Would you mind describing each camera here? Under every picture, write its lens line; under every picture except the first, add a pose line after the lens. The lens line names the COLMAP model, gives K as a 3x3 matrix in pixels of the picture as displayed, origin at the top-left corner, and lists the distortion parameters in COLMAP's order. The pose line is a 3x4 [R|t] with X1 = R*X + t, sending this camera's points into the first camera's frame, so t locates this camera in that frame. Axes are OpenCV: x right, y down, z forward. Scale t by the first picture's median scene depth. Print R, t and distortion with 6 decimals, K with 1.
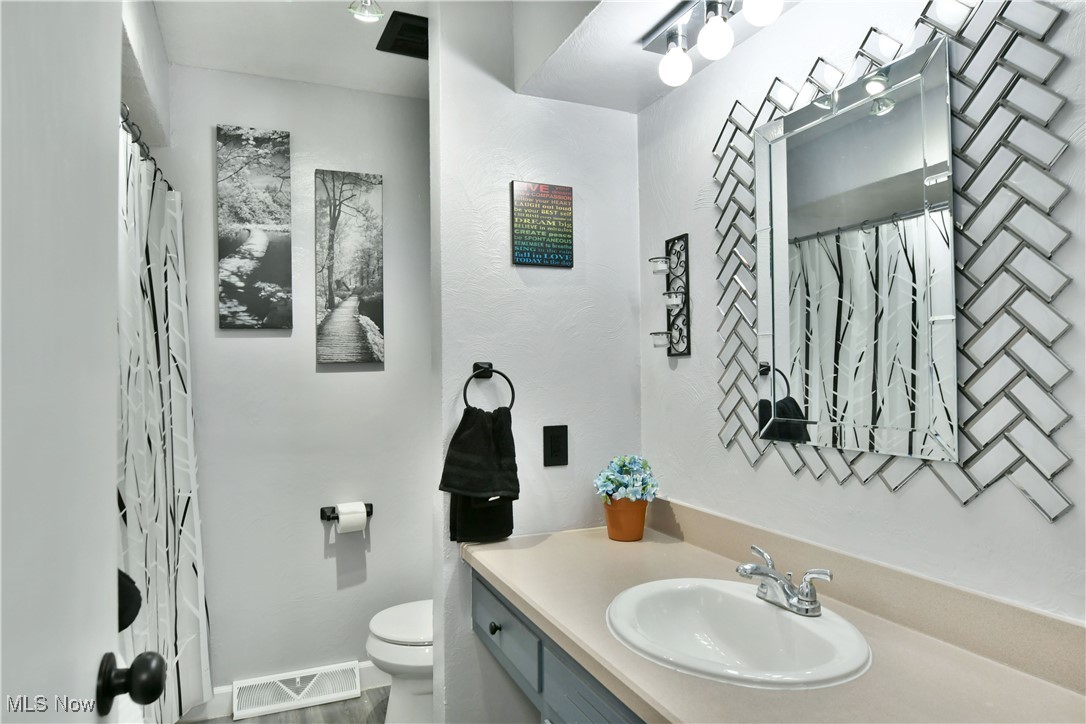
lens RADIAL K [[674.0, 0, 543.0], [0, 674.0, 362.0], [0, 0, 1]] dist [-0.009190, -0.001781]
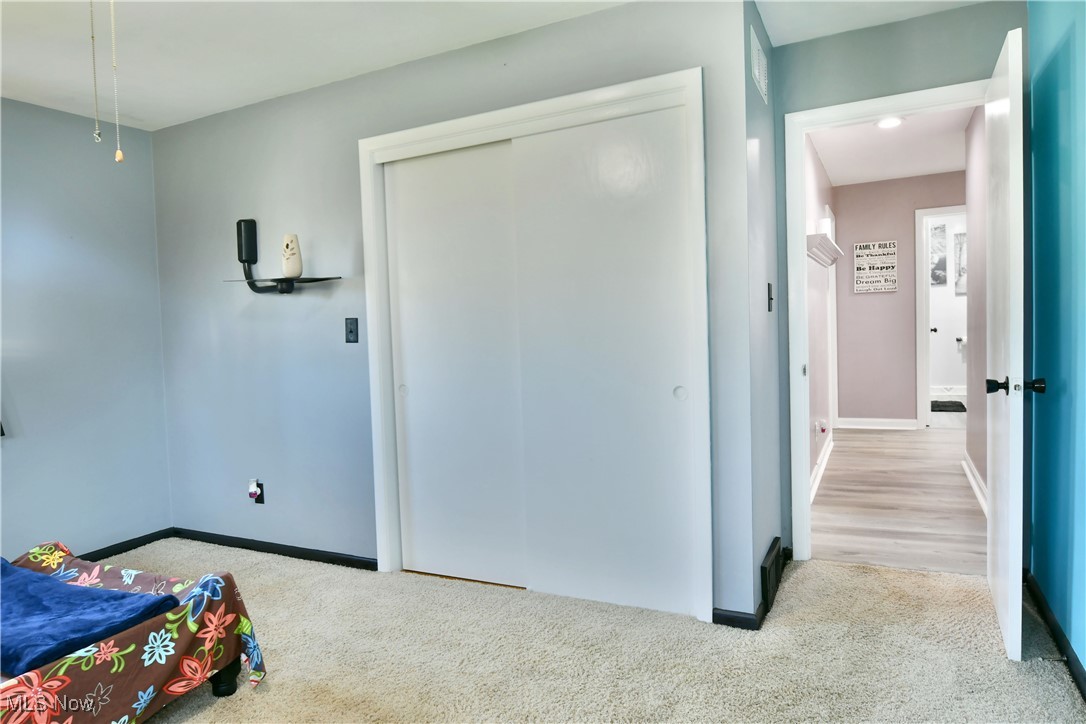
lens RADIAL K [[674.0, 0, 543.0], [0, 674.0, 362.0], [0, 0, 1]] dist [-0.009190, -0.001781]
pose [[0.638647, 0.019489, -0.769253, 0.901875], [0.035531, 0.997866, 0.054780, 0.082451], [0.768679, -0.062317, 0.636591, -2.638120]]
